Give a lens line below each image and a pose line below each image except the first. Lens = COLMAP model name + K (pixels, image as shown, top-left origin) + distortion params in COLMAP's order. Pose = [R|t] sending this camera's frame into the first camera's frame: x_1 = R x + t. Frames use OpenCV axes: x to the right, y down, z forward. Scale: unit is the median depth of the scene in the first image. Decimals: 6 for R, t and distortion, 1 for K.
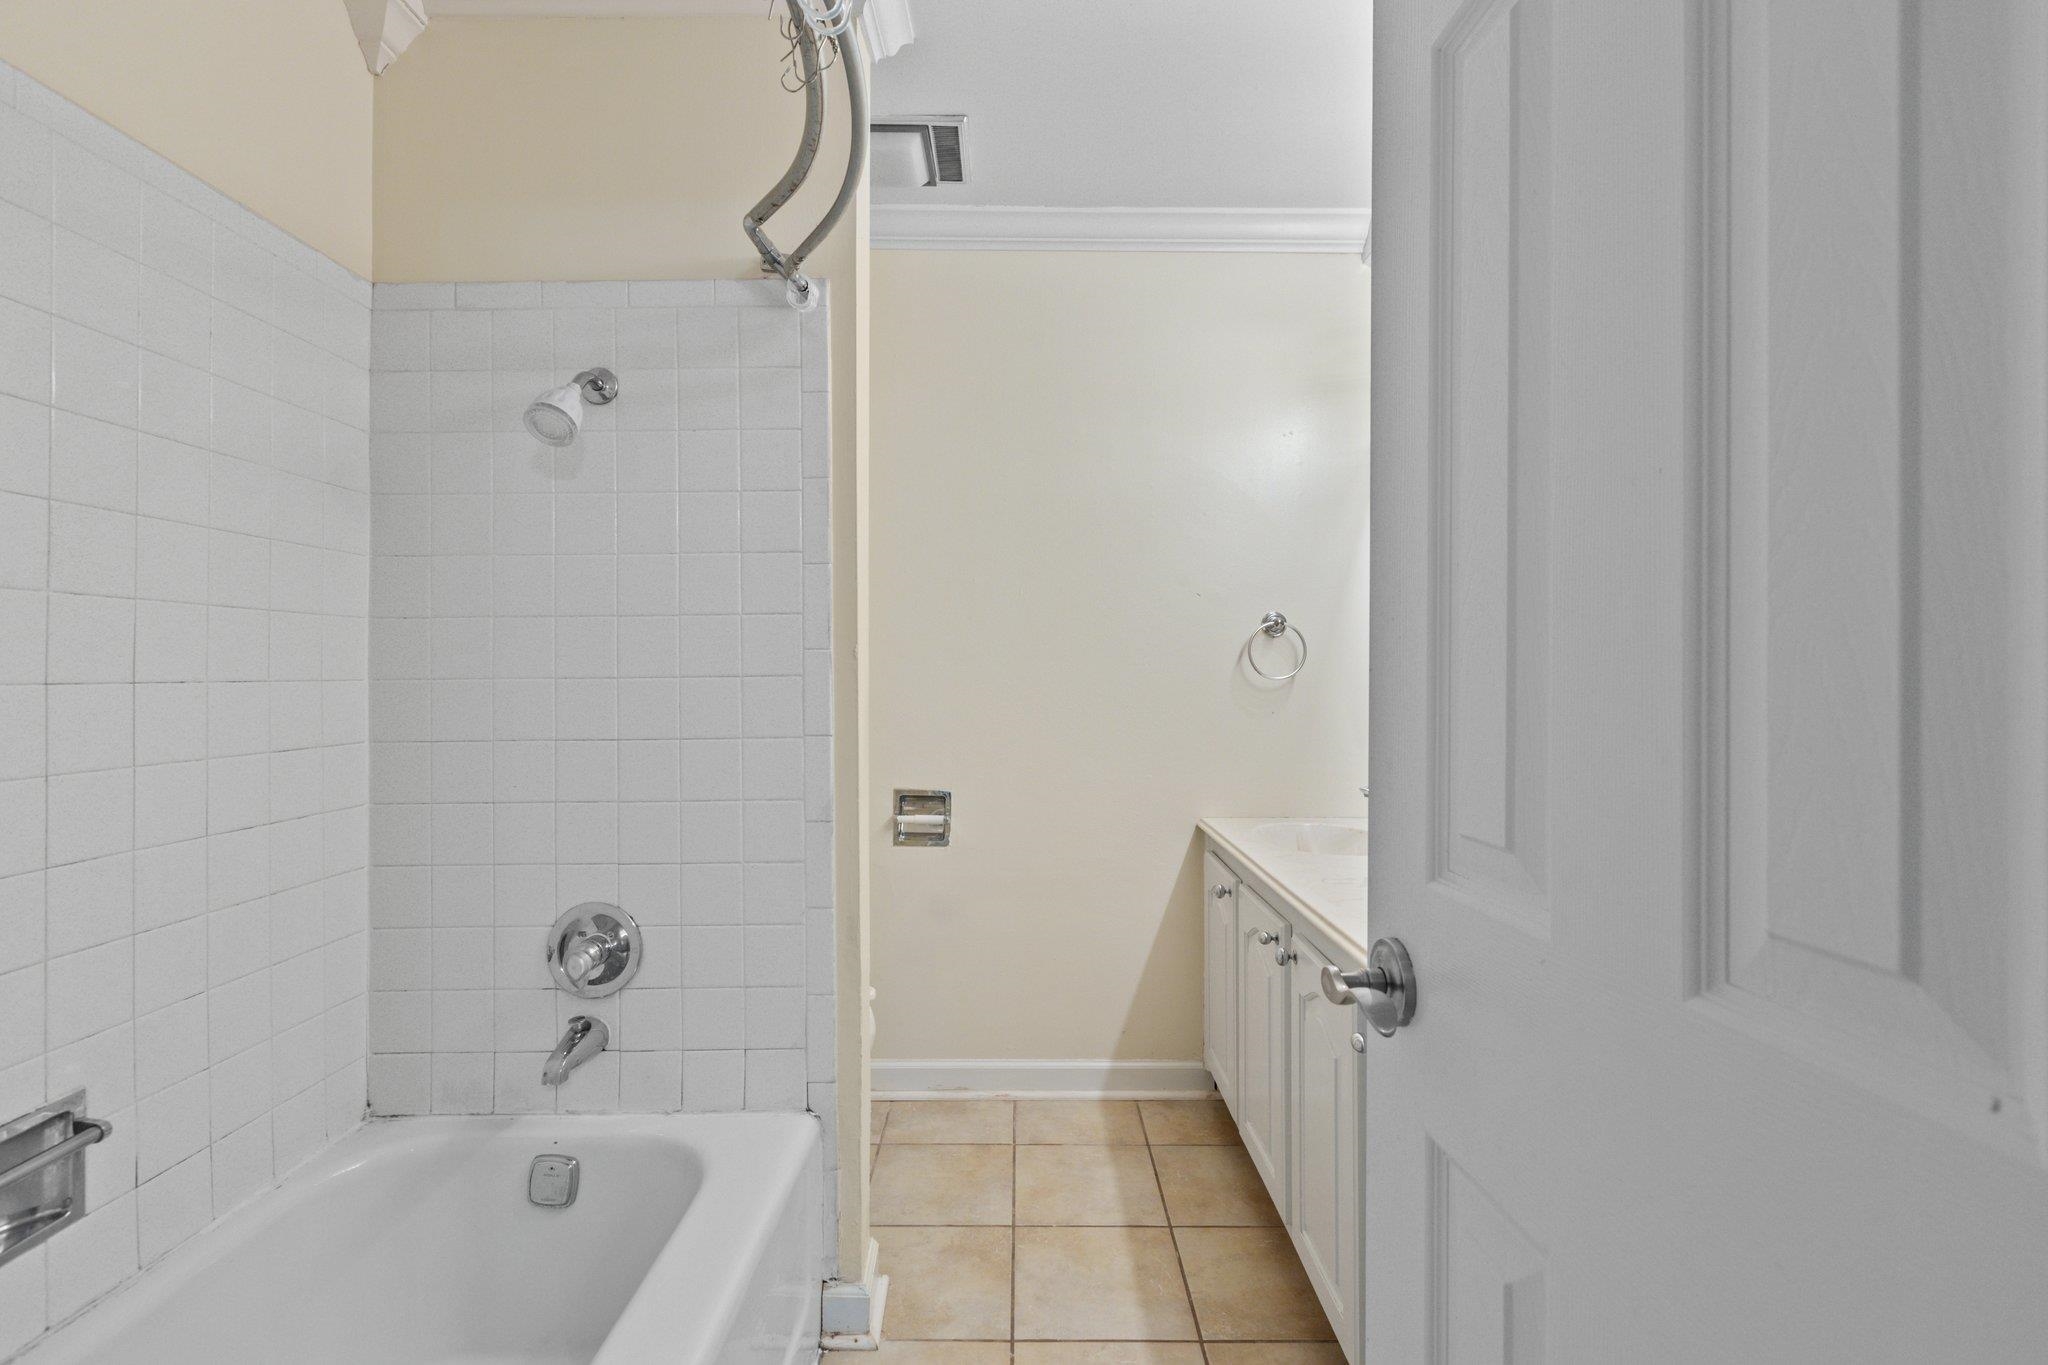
lens RADIAL K [[926.3, 0, 1024.0], [0, 926.3, 682.5], [0, 0, 1]] dist [0.003242, 0.000165]
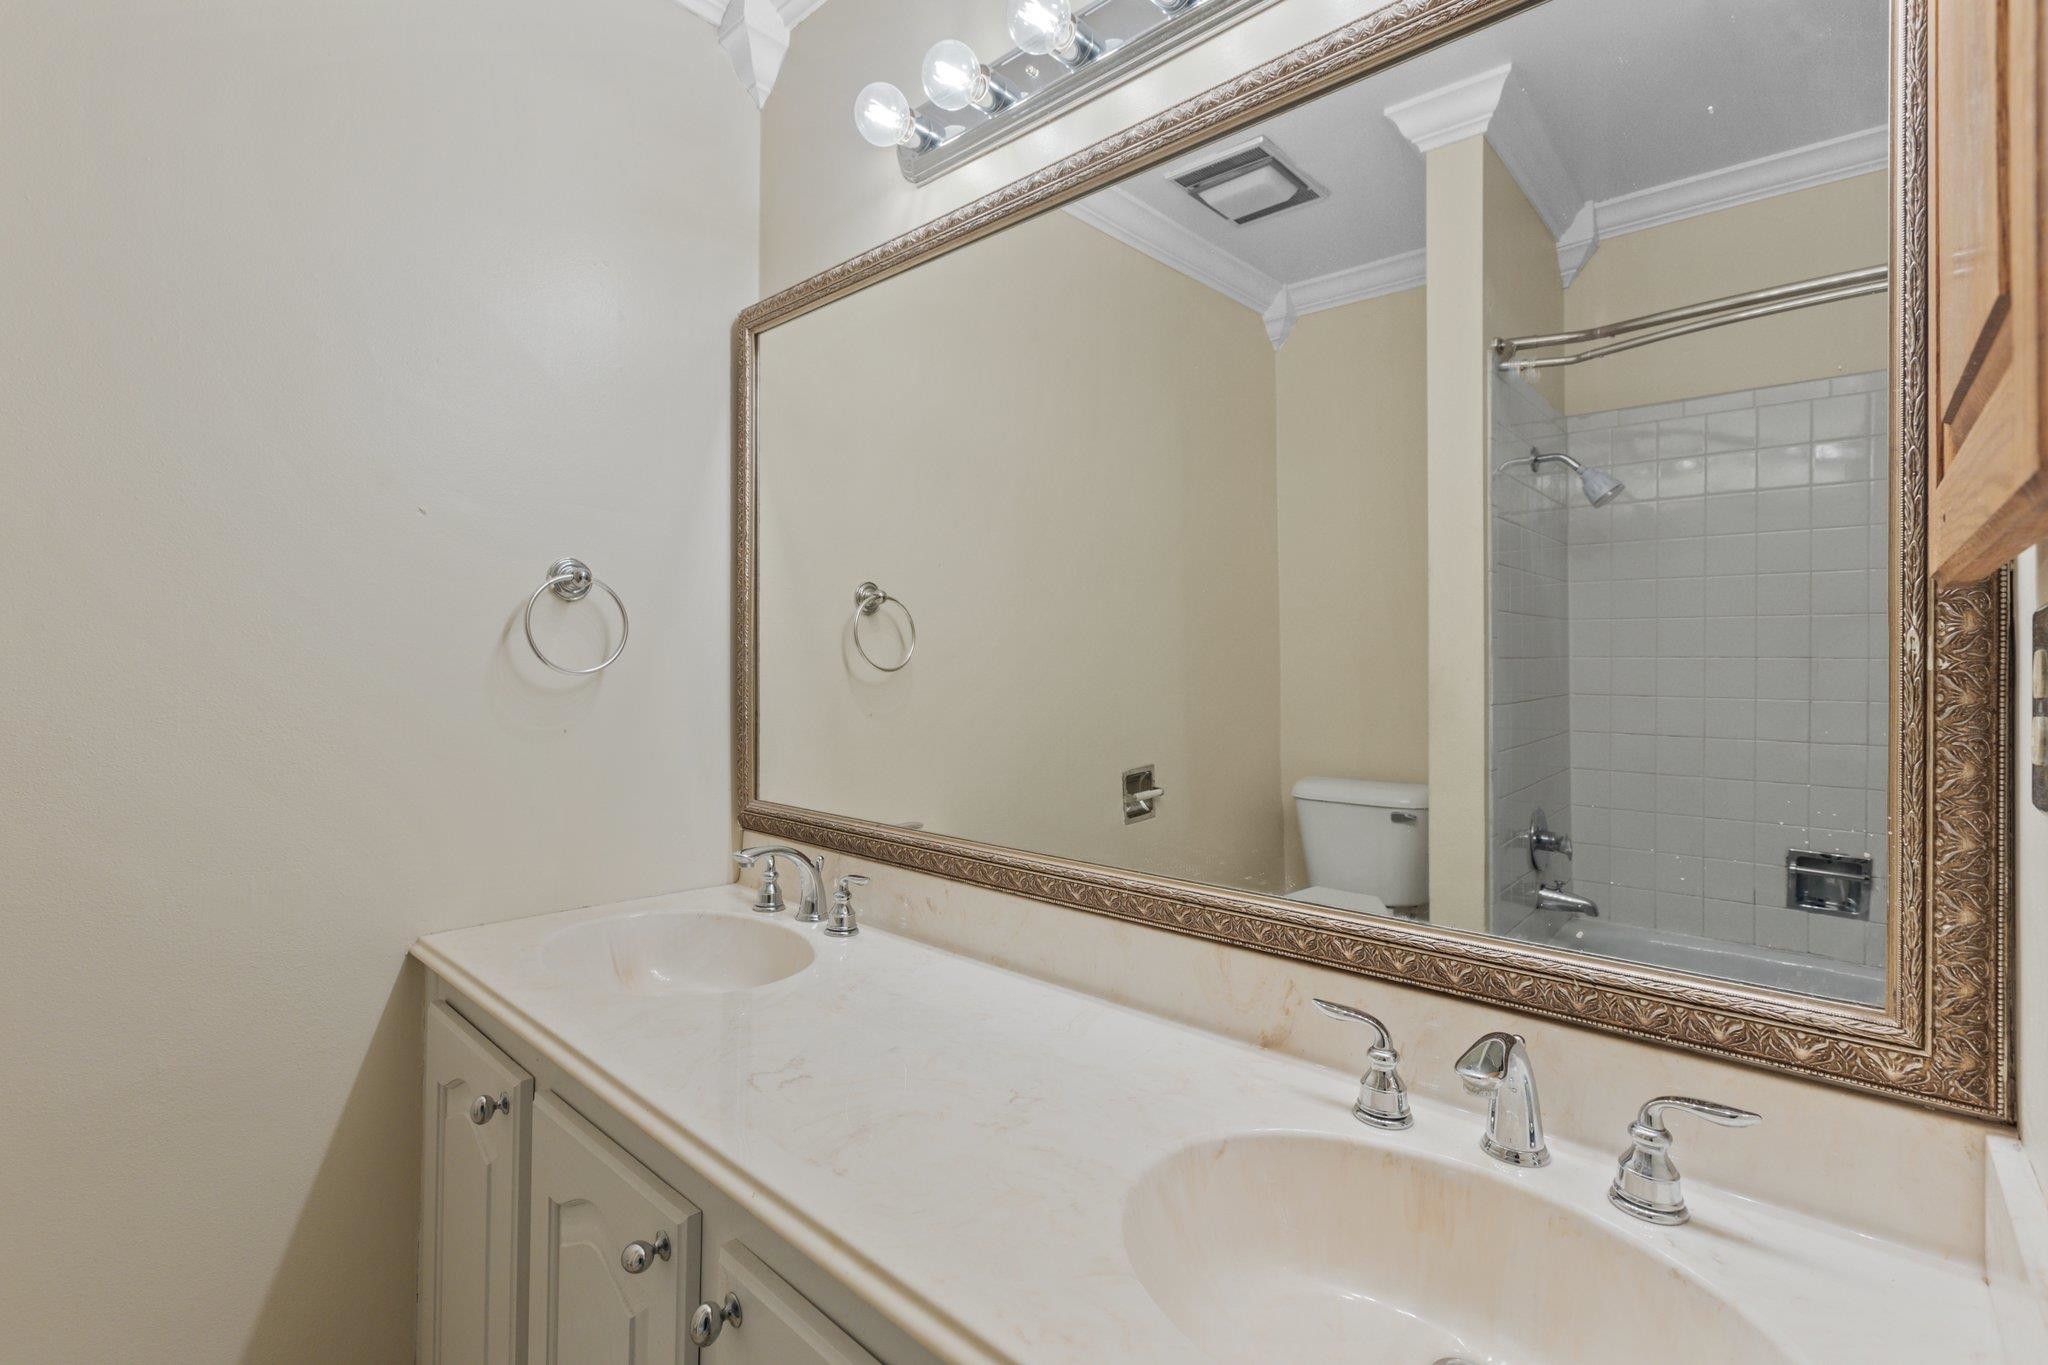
lens RADIAL K [[926.3, 0, 1024.0], [0, 926.3, 682.5], [0, 0, 1]] dist [0.003242, 0.000165]
pose [[0.683257, 0.011167, 0.730093, 0.041258], [-0.012376, 0.999917, -0.003712, 0.000093], [-0.730073, -0.006500, 0.683338, 0.396983]]
